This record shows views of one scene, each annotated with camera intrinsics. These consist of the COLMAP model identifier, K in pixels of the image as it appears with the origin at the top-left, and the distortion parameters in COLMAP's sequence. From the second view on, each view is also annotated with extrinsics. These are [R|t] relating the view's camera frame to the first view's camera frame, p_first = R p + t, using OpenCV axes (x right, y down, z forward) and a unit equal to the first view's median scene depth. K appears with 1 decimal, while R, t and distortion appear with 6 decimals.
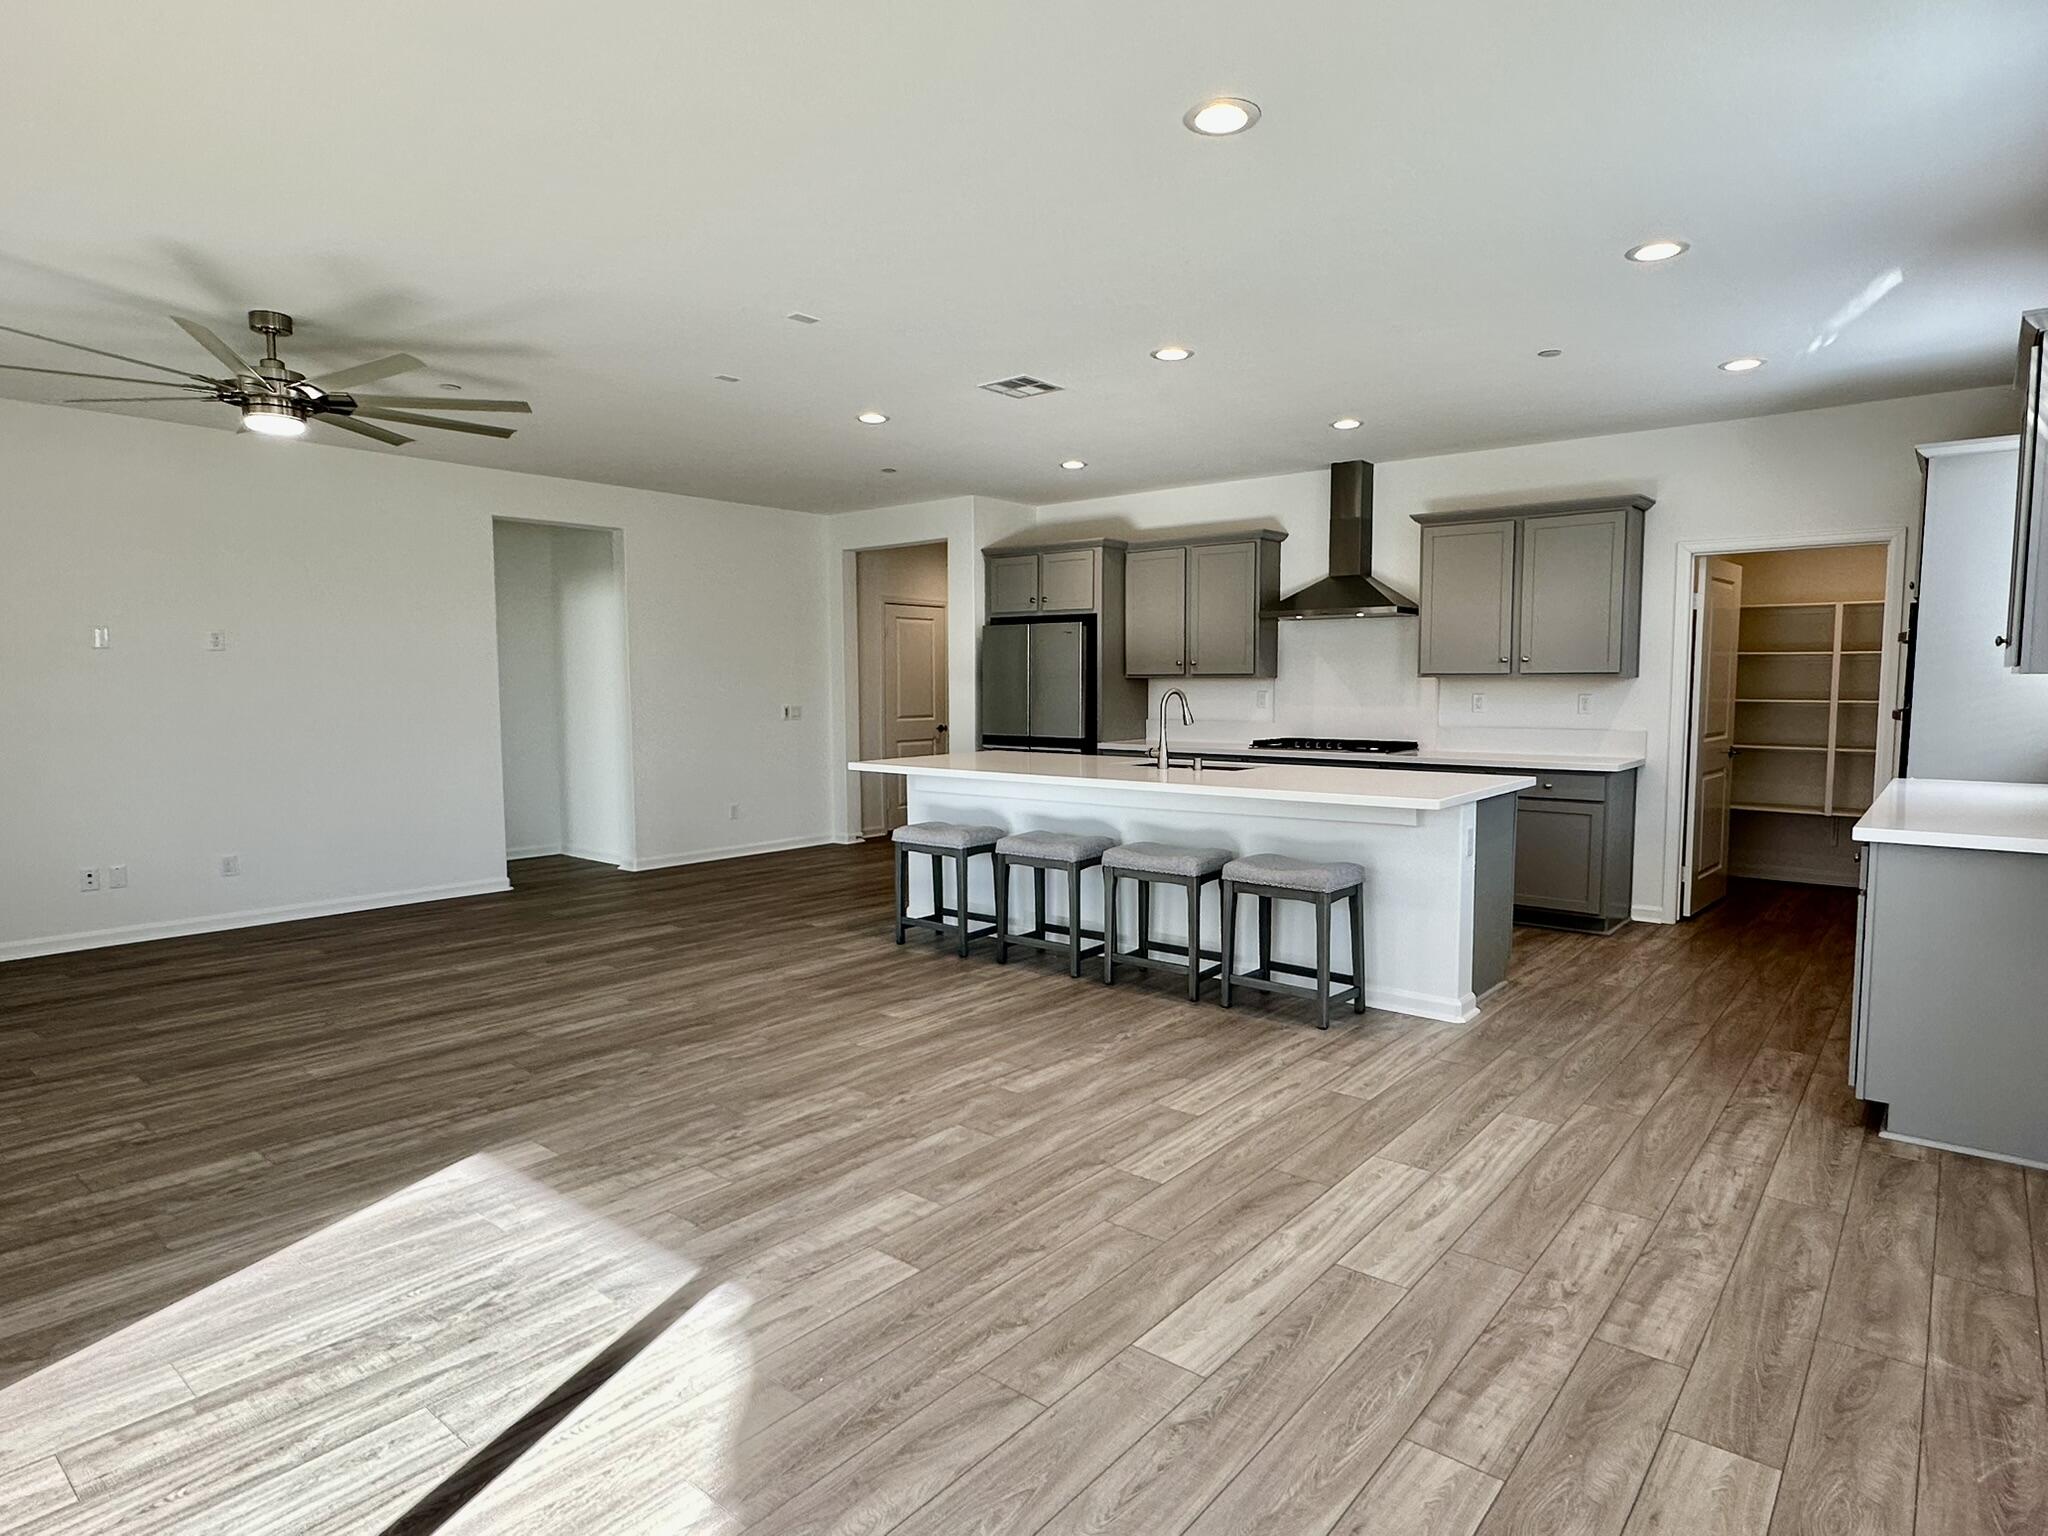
lens RADIAL K [[1141.8, 0, 1031.2], [0, 1141.8, 775.0], [0, 0, 1]] dist [-0.005197, 0.000946]
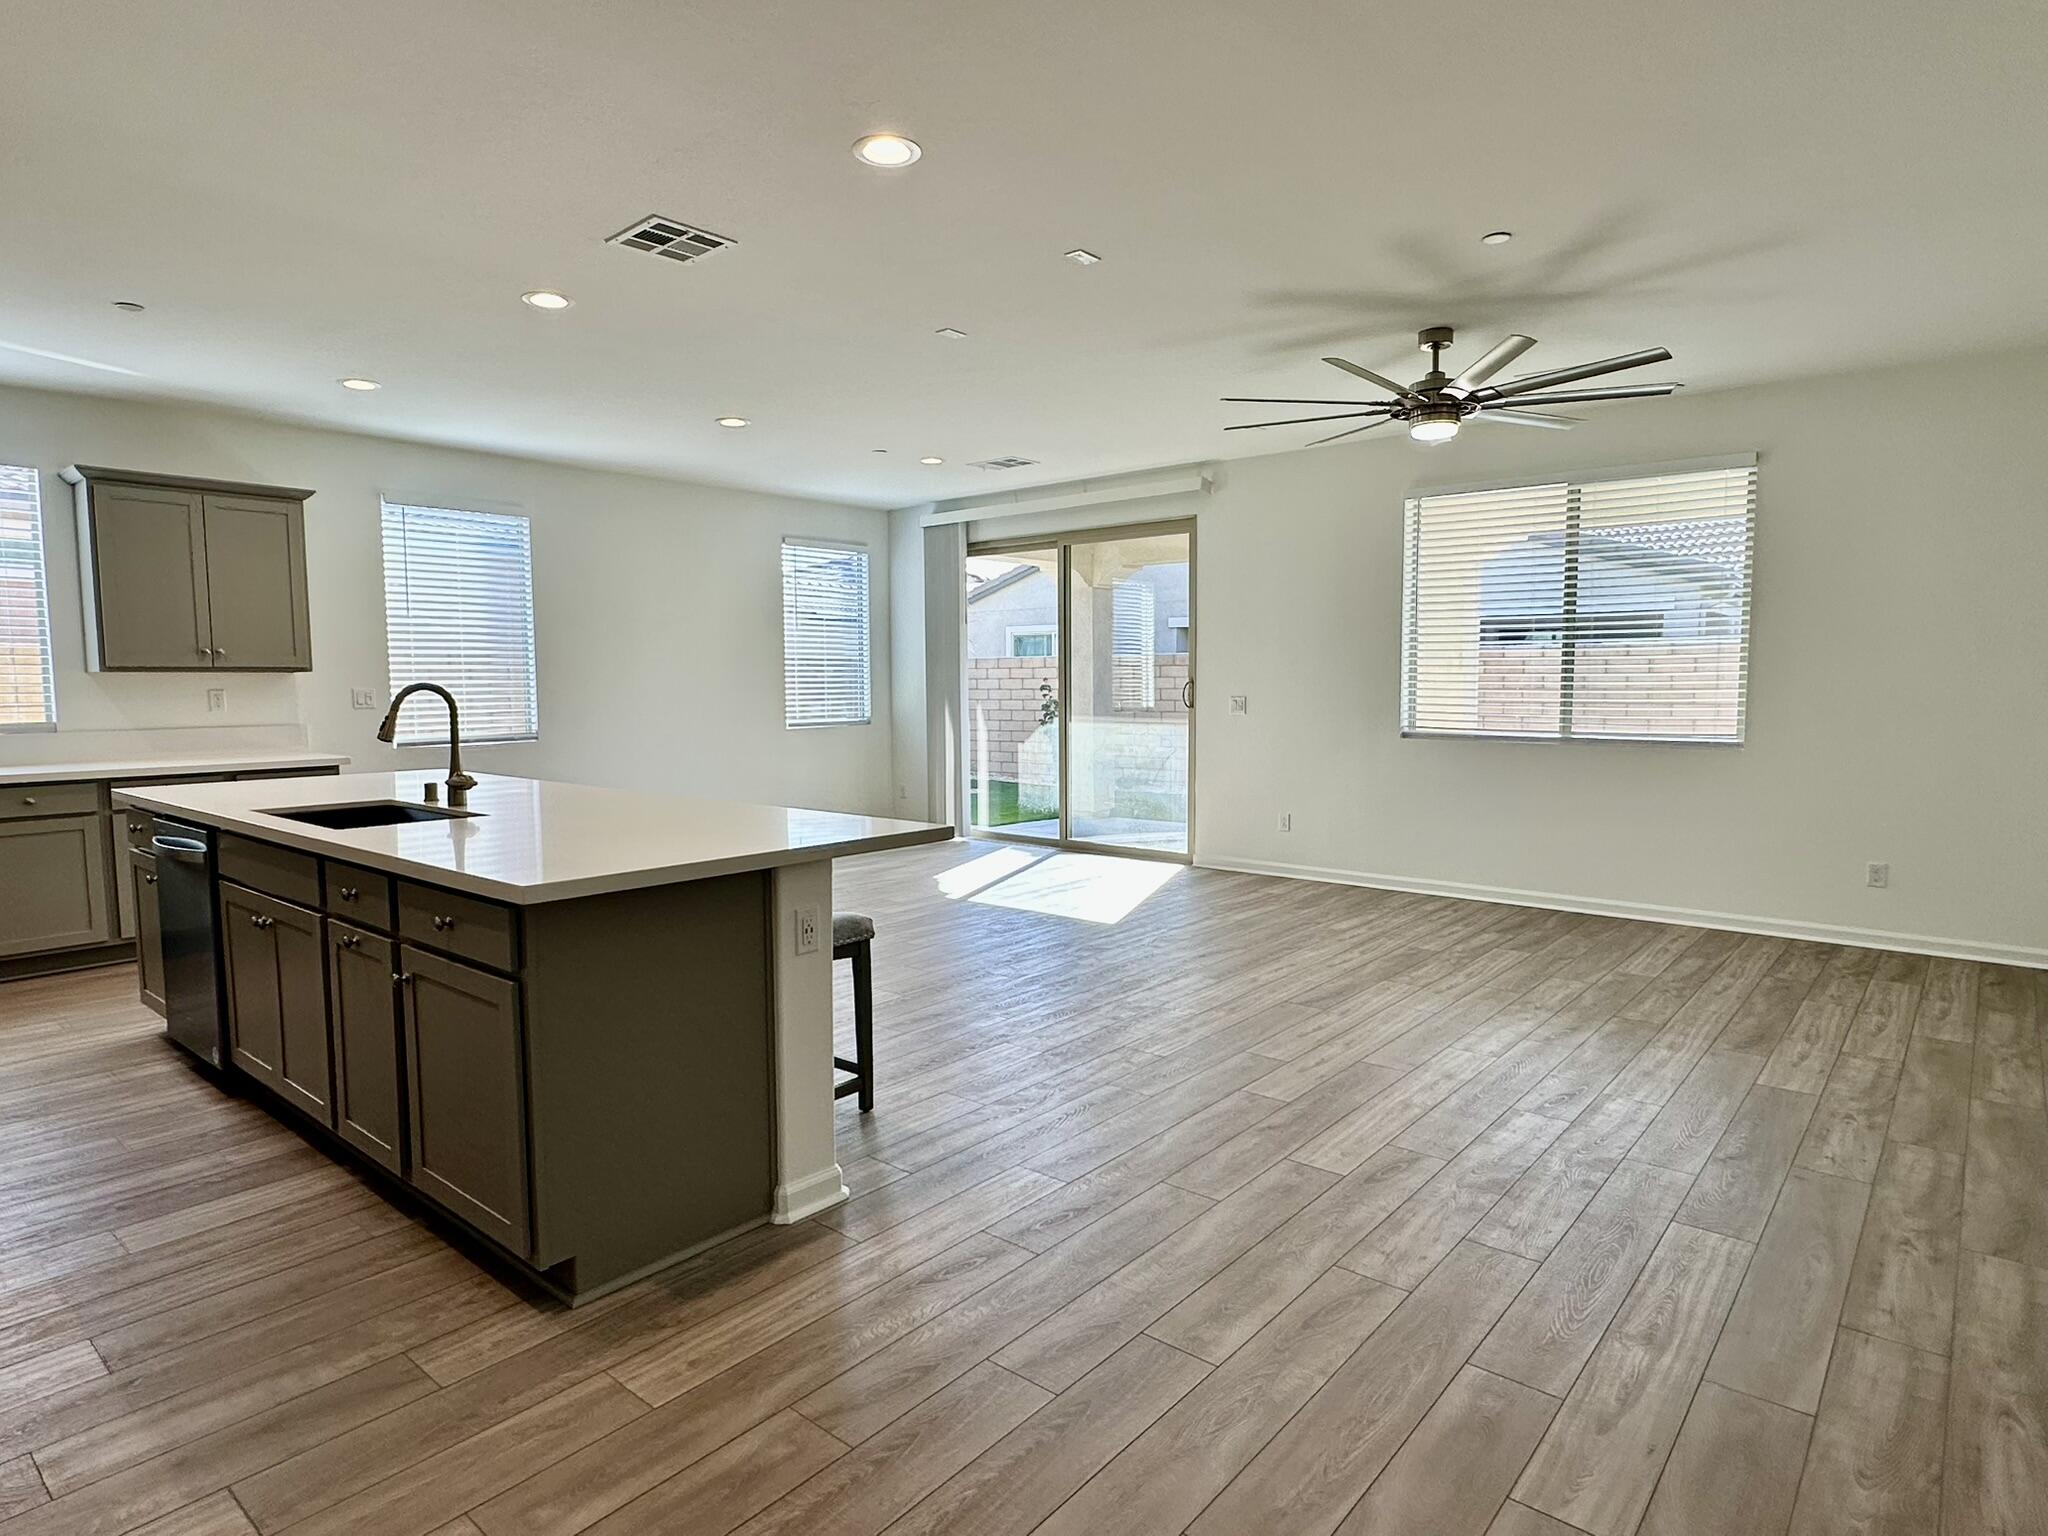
lens RADIAL K [[1141.8, 0, 1031.2], [0, 1141.8, 775.0], [0, 0, 1]] dist [-0.005197, 0.000946]
pose [[-0.999914, 0.006070, 0.011641, -0.250962], [0.007932, 0.985889, 0.167213, -0.147754], [-0.010461, 0.167291, -0.985852, 1.886251]]
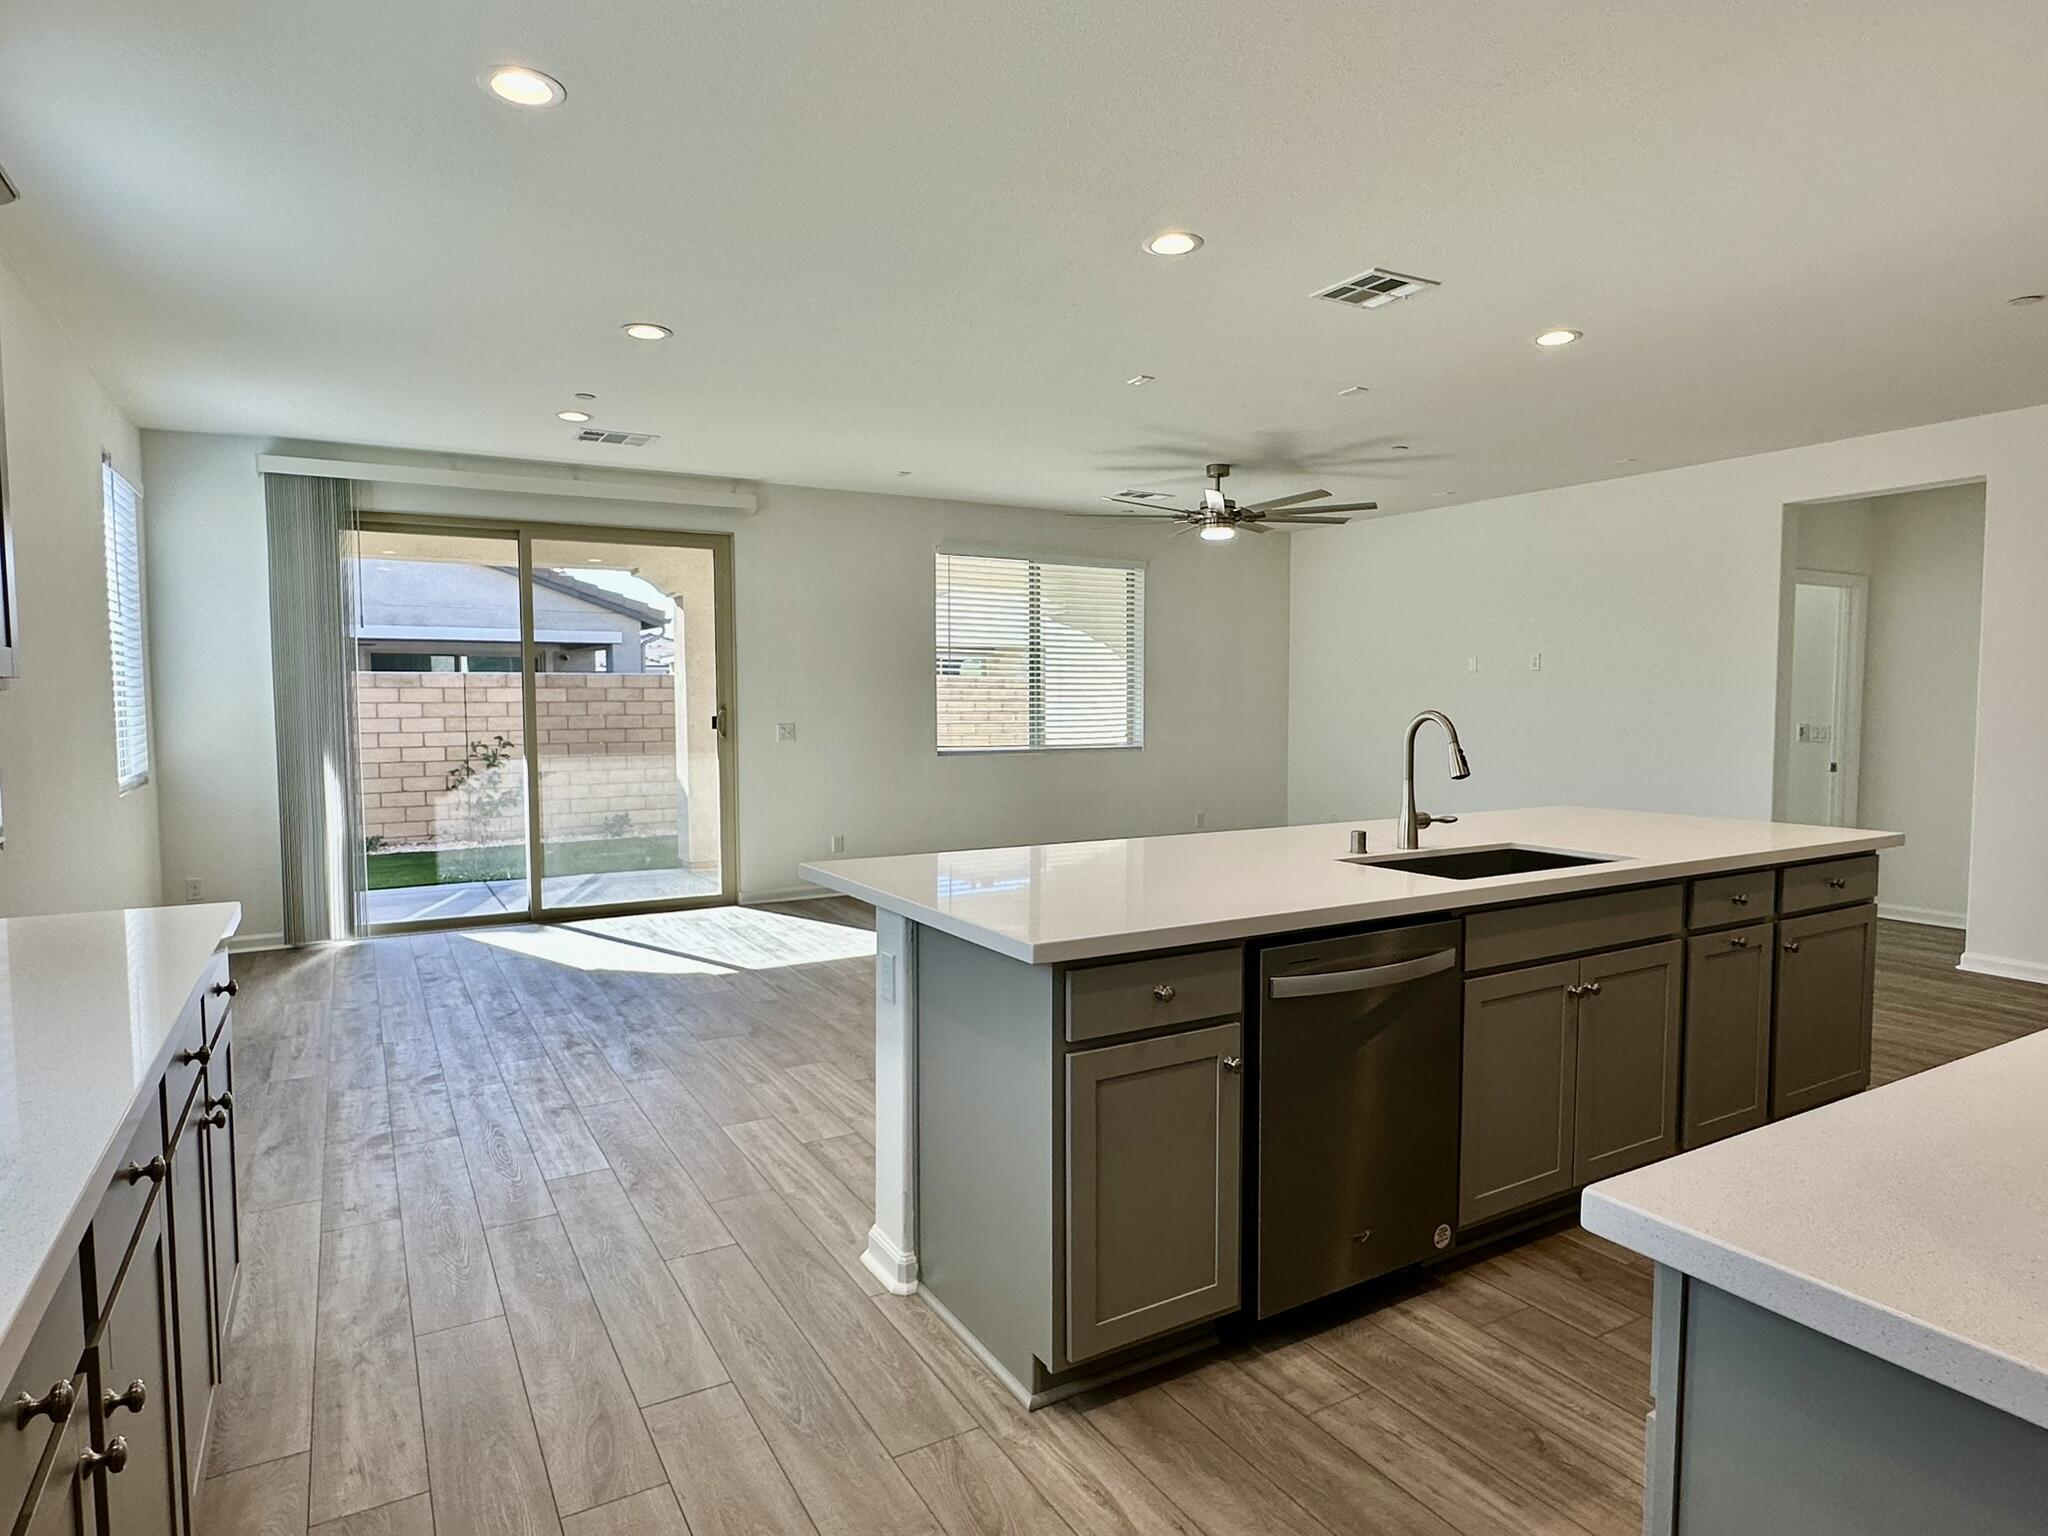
lens RADIAL K [[1141.8, 0, 1031.2], [0, 1141.8, 775.0], [0, 0, 1]] dist [-0.005197, 0.000946]
pose [[-0.329659, 0.069025, -0.941573, 0.833230], [-0.073761, 0.992392, 0.098575, -0.099148], [0.941214, 0.101948, -0.322060, 1.151790]]
